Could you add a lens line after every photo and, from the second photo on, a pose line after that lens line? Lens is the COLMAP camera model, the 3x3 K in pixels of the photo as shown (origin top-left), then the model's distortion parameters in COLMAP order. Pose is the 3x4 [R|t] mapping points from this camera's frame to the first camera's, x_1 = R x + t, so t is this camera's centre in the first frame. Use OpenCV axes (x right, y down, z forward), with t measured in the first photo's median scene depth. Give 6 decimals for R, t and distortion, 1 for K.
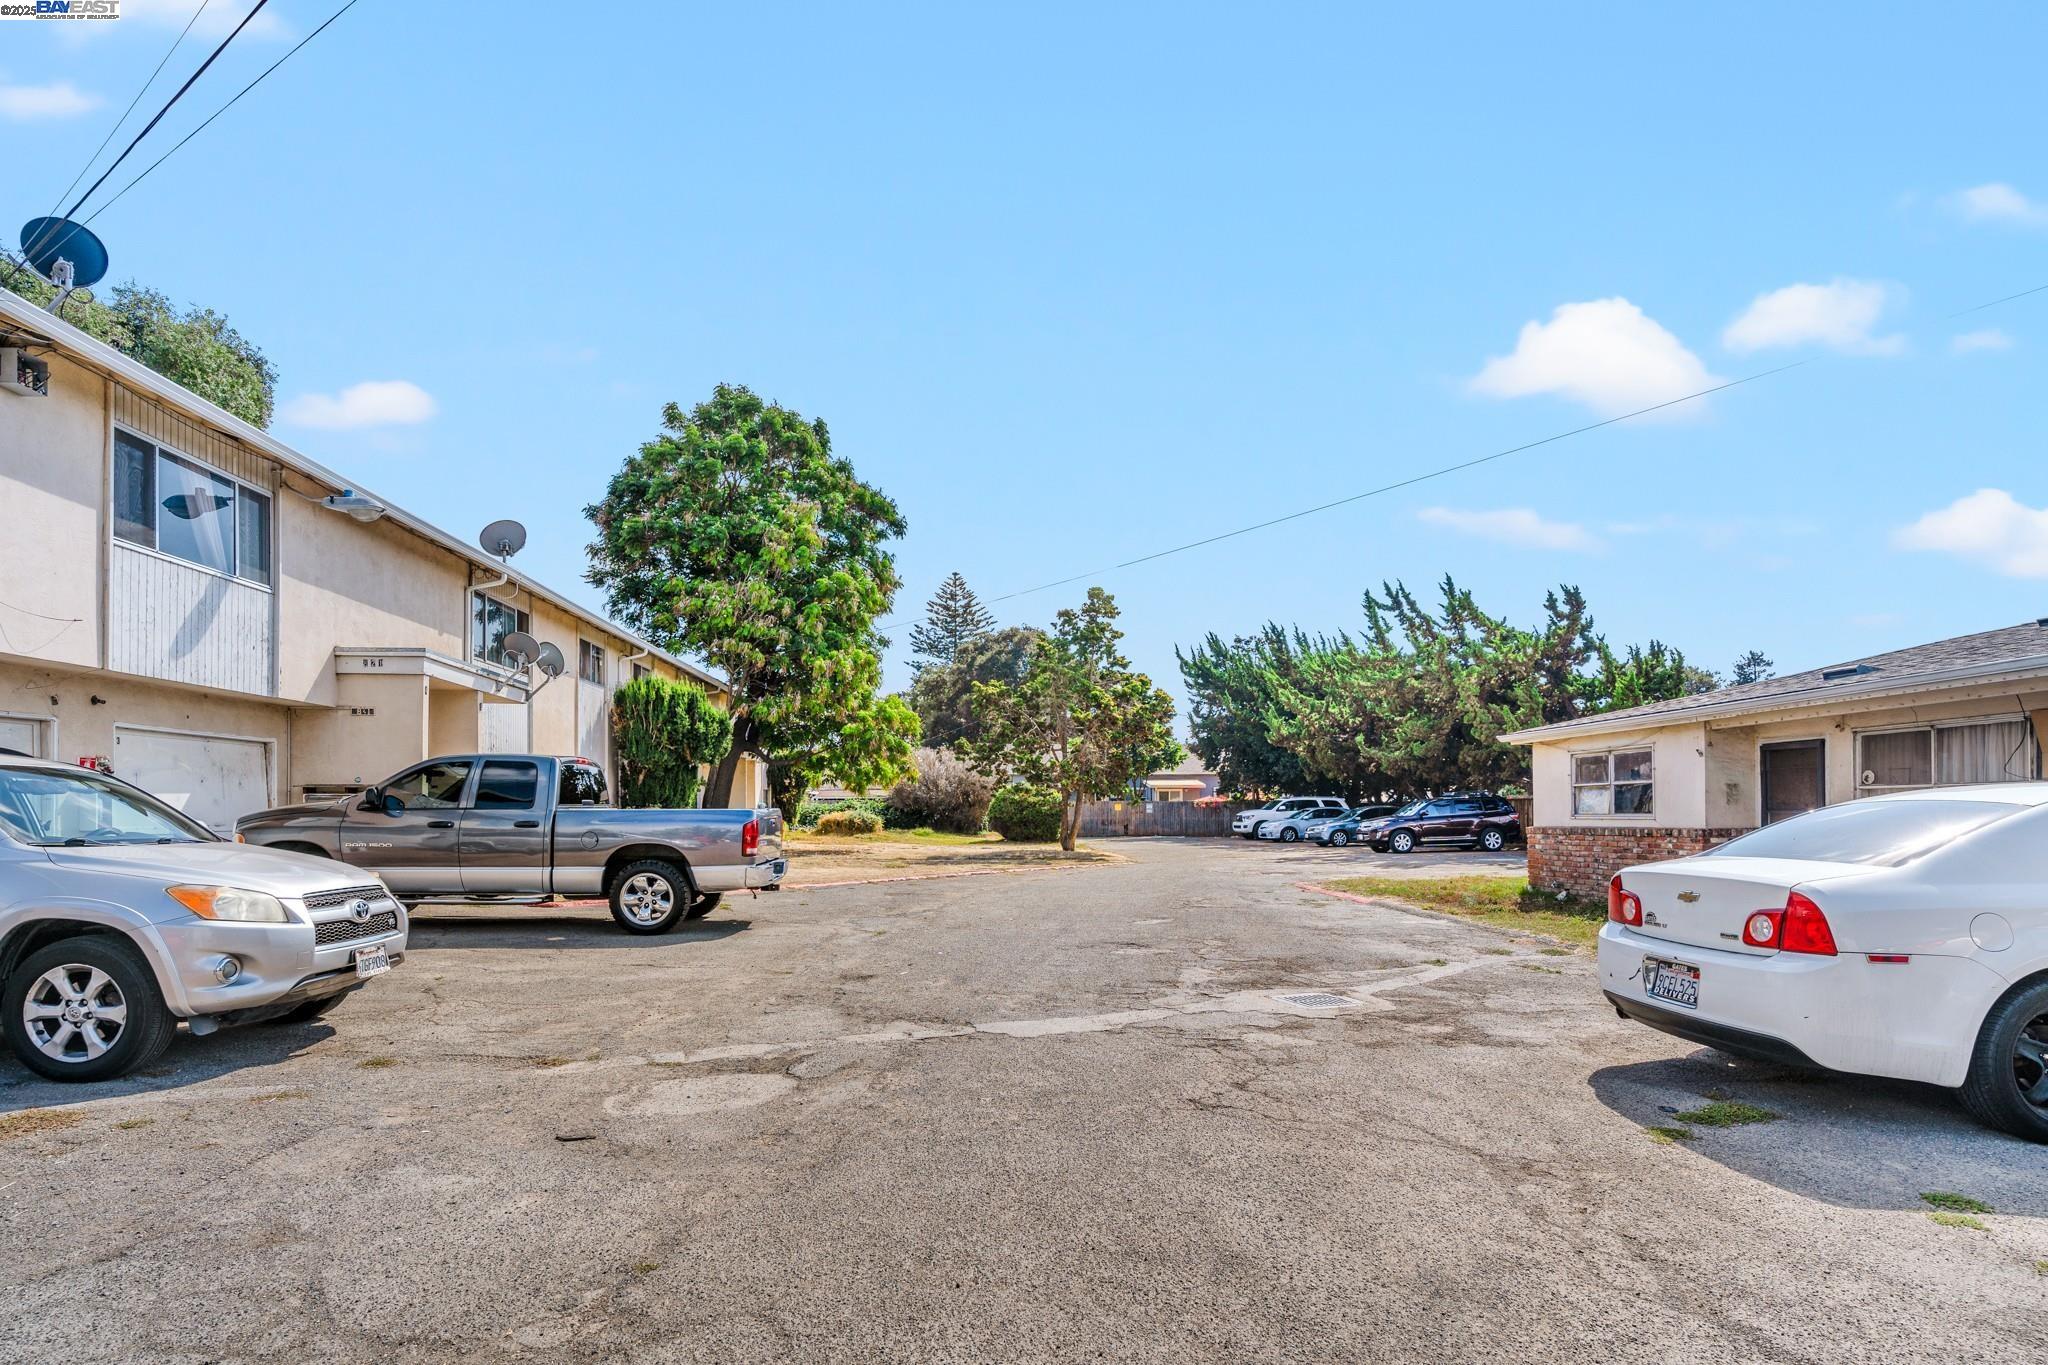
lens RADIAL K [[1053.3, 0, 1006.3], [0, 1053.3, 787.9], [0, 0, 1]] dist [-0.001877, 0.001559]
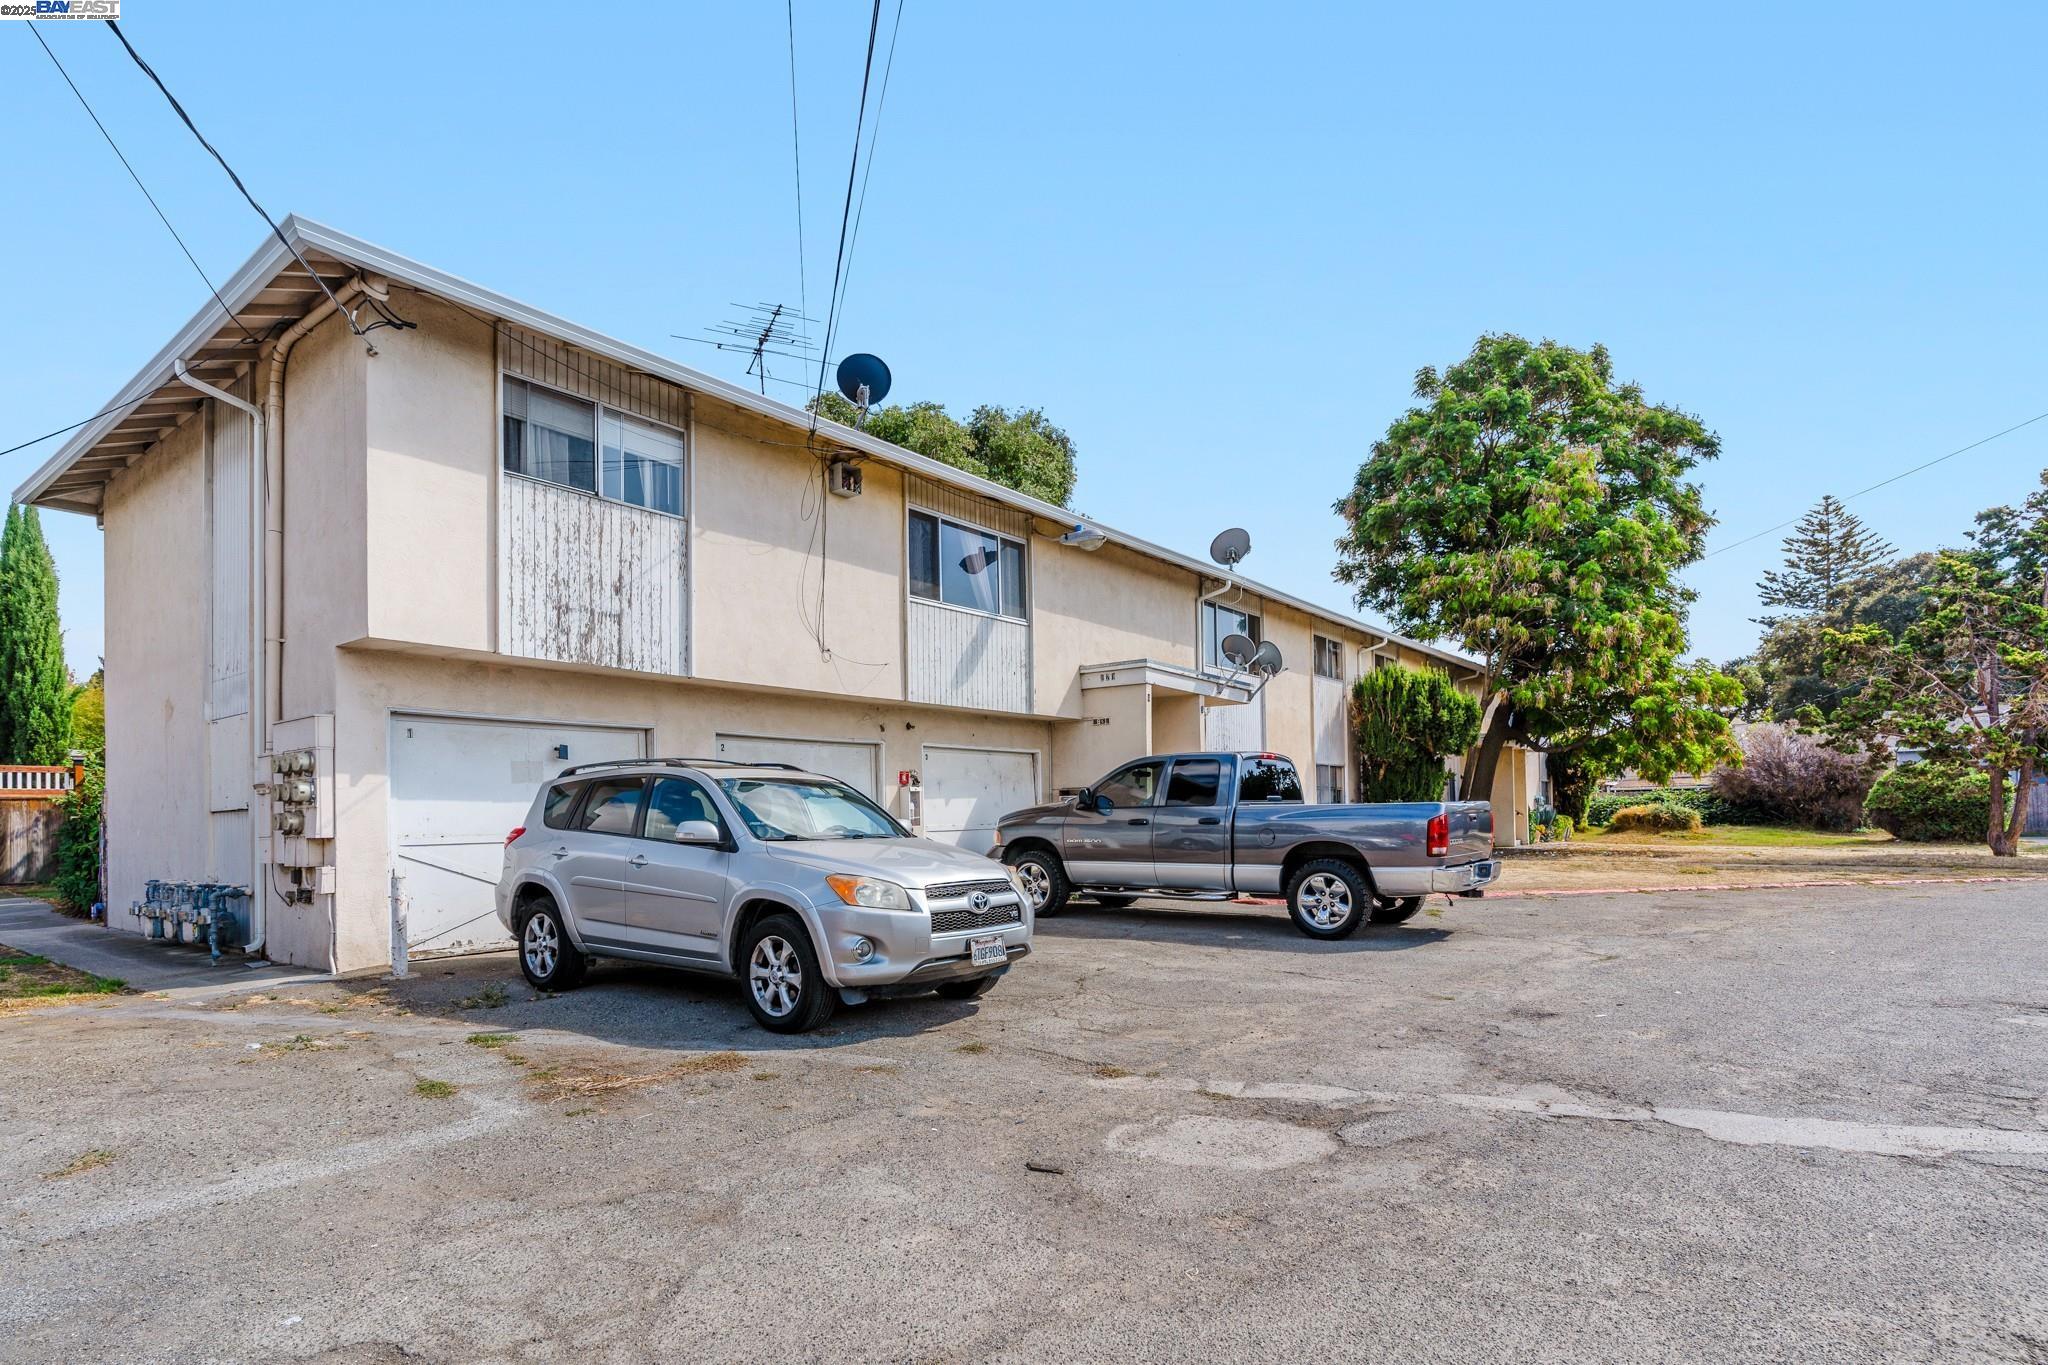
lens RADIAL K [[1053.3, 0, 995.7], [0, 1053.3, 802.7], [0, 0, 1]] dist [-0.001877, 0.001559]
pose [[0.748900, -0.016773, -0.662471, 0.052686], [0.028271, 0.999578, 0.006652, 0.003755], [0.662080, -0.023710, 0.749058, 0.098464]]
